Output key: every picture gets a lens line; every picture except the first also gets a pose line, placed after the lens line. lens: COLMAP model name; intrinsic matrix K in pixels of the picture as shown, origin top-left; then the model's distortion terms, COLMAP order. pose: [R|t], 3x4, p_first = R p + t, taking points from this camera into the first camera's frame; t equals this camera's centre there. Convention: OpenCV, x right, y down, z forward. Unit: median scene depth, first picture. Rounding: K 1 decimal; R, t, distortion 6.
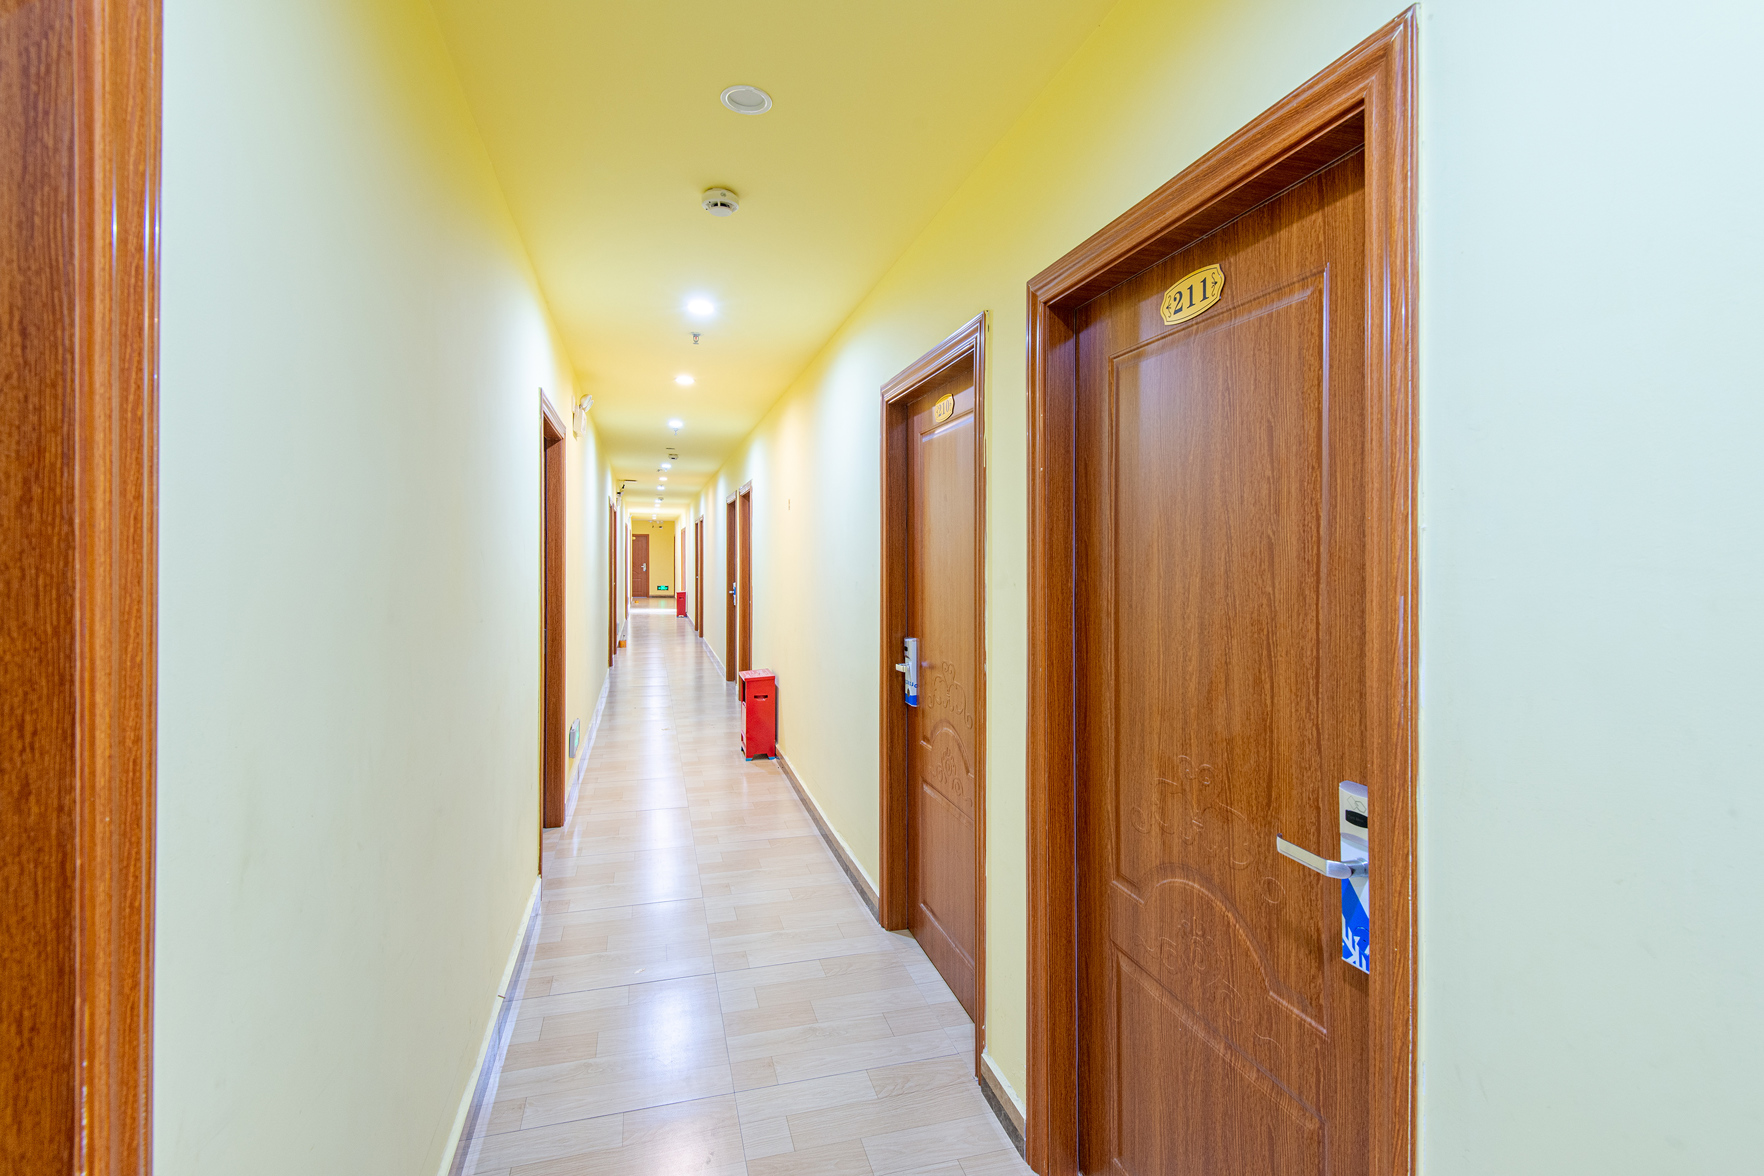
lens RADIAL K [[803.0, 0, 938.7], [0, 803.0, 592.6], [0, 0, 1]] dist [0.019134, -0.000095]
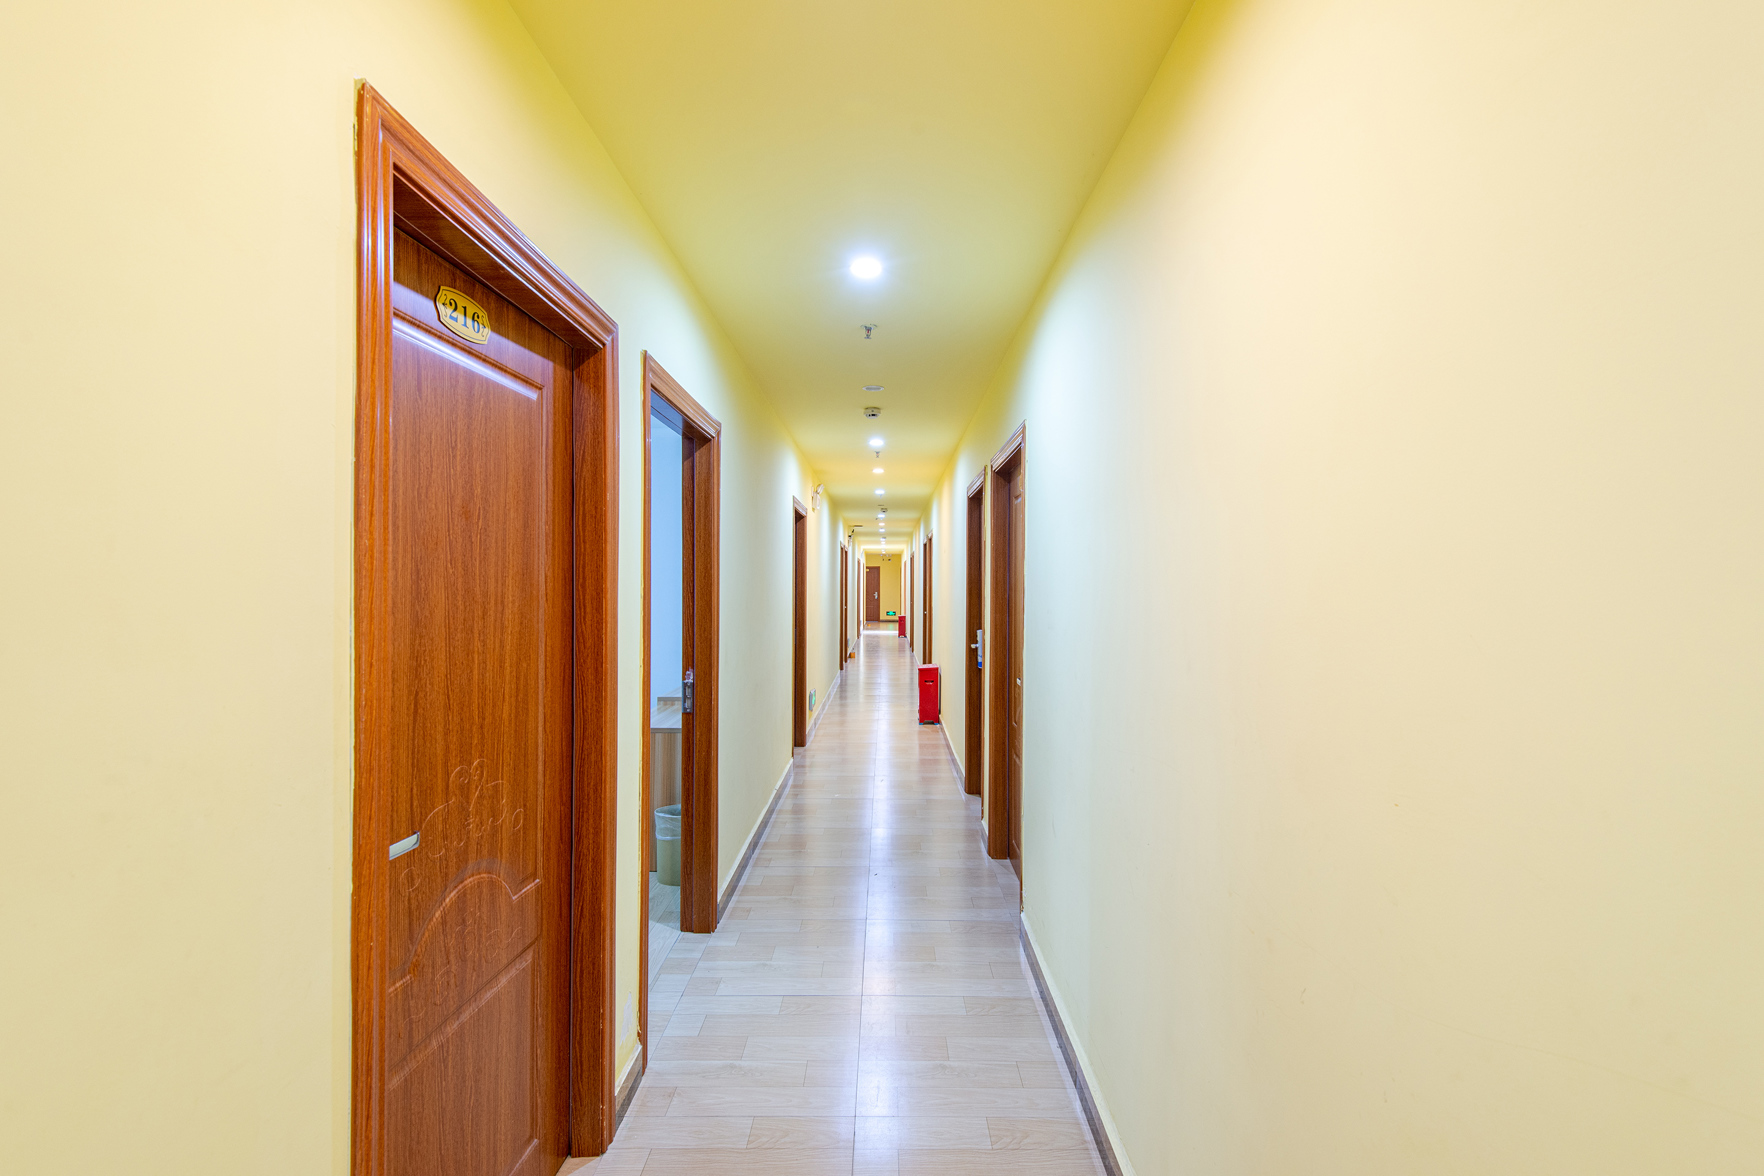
lens RADIAL K [[817.4, 0, 881.2], [0, 817.4, 605.7], [0, 0, 1]] dist [0.000310, -0.000027]
pose [[0.937993, -0.005154, -0.346615, 0.115594], [-0.001165, 0.999837, -0.018021, 0.010986], [0.346651, 0.017307, 0.937834, -0.229805]]
